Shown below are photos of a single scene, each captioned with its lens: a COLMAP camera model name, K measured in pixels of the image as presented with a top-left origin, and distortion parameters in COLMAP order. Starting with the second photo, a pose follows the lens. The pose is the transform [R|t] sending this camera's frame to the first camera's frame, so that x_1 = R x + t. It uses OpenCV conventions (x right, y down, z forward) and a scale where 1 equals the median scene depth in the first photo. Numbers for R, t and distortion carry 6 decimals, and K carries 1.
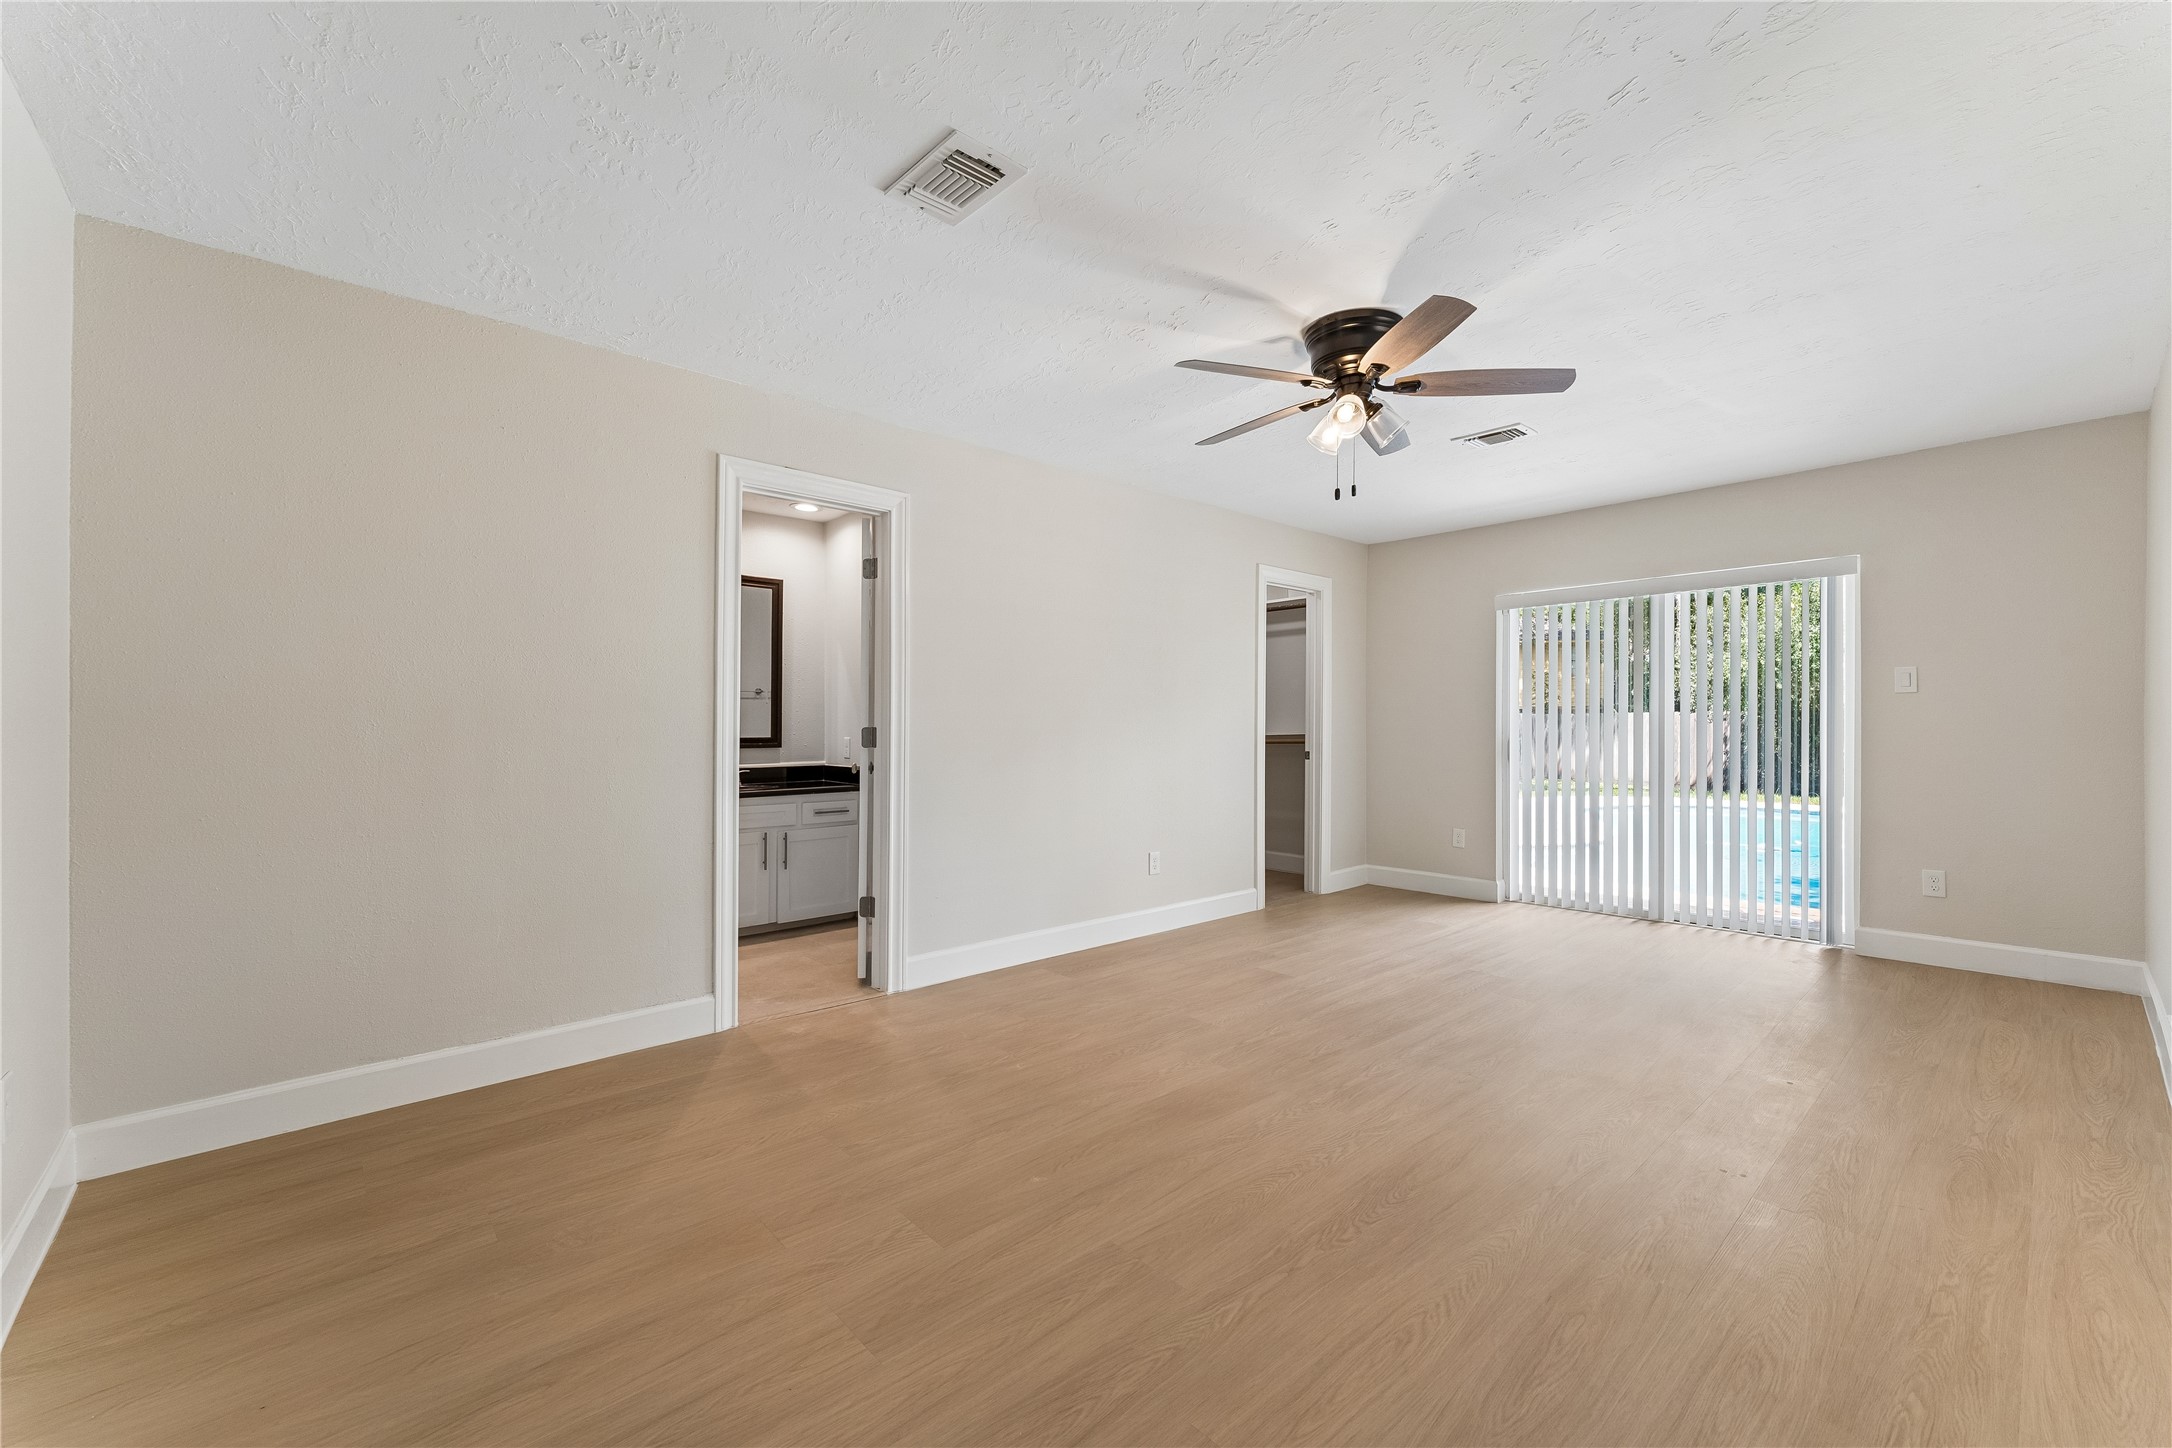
lens RADIAL K [[880.6, 0, 1107.6], [0, 880.6, 738.5], [0, 0, 1]] dist [-0.001318, -0.000077]
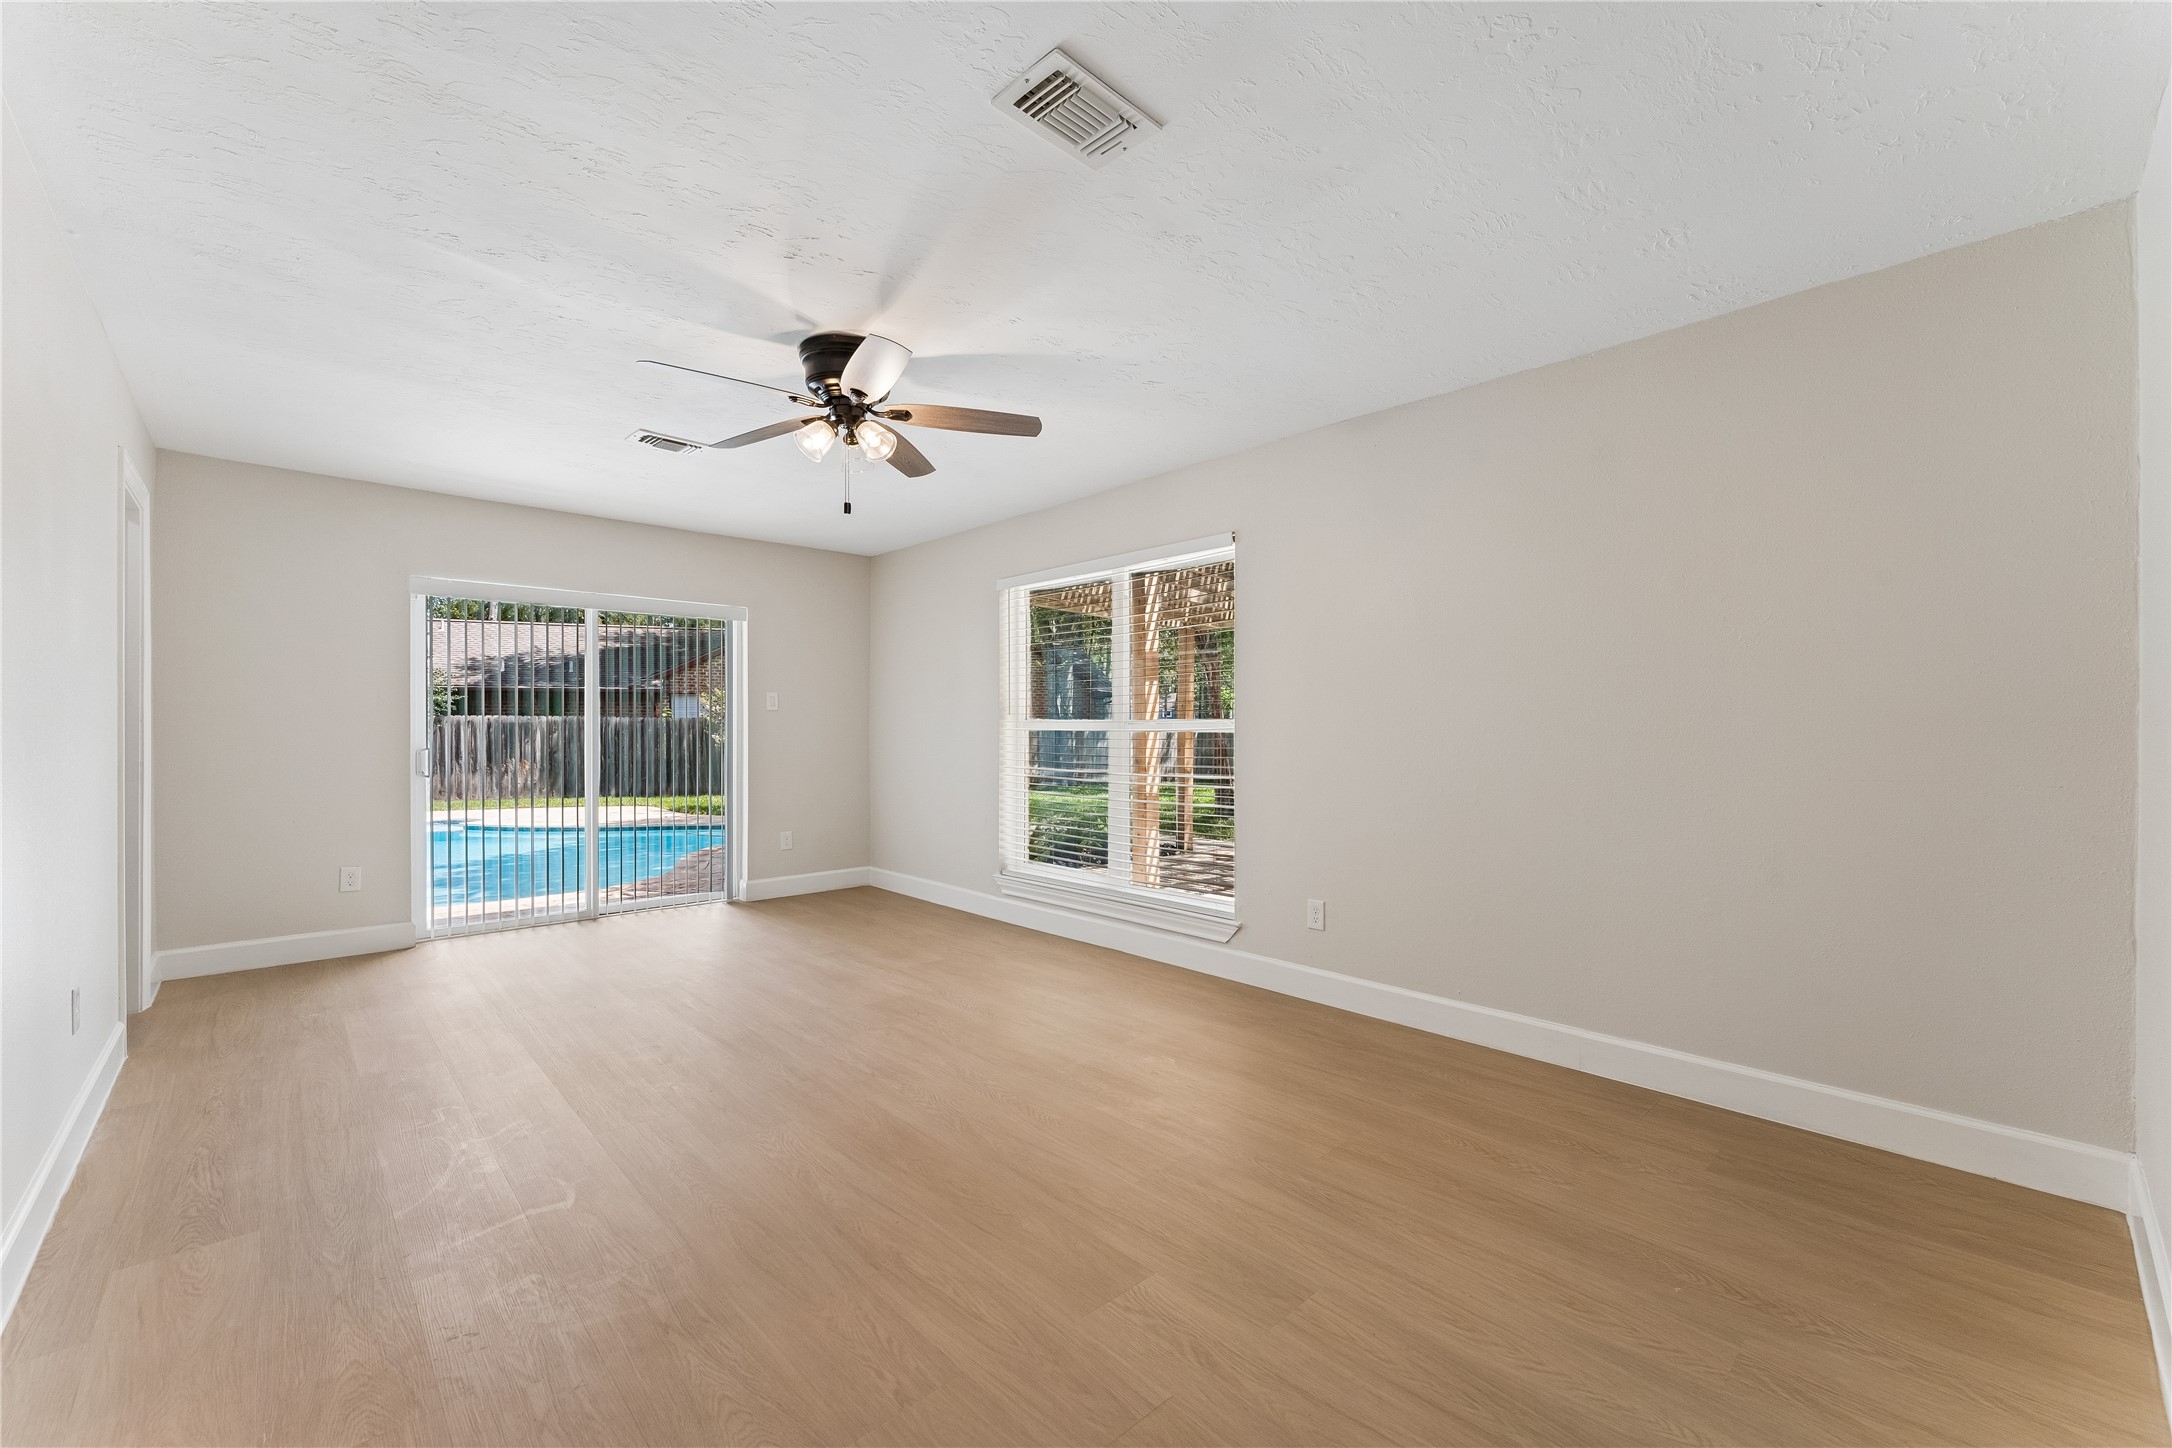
lens RADIAL K [[863.0, 0, 1100.3], [0, 863.0, 729.1], [0, 0, 1]] dist [-0.000929, 0.000195]
pose [[-0.015173, 0.005045, 0.999872, -0.758832], [0.012732, 0.999907, -0.004852, -0.014682], [-0.999804, 0.012656, -0.015236, 0.705959]]
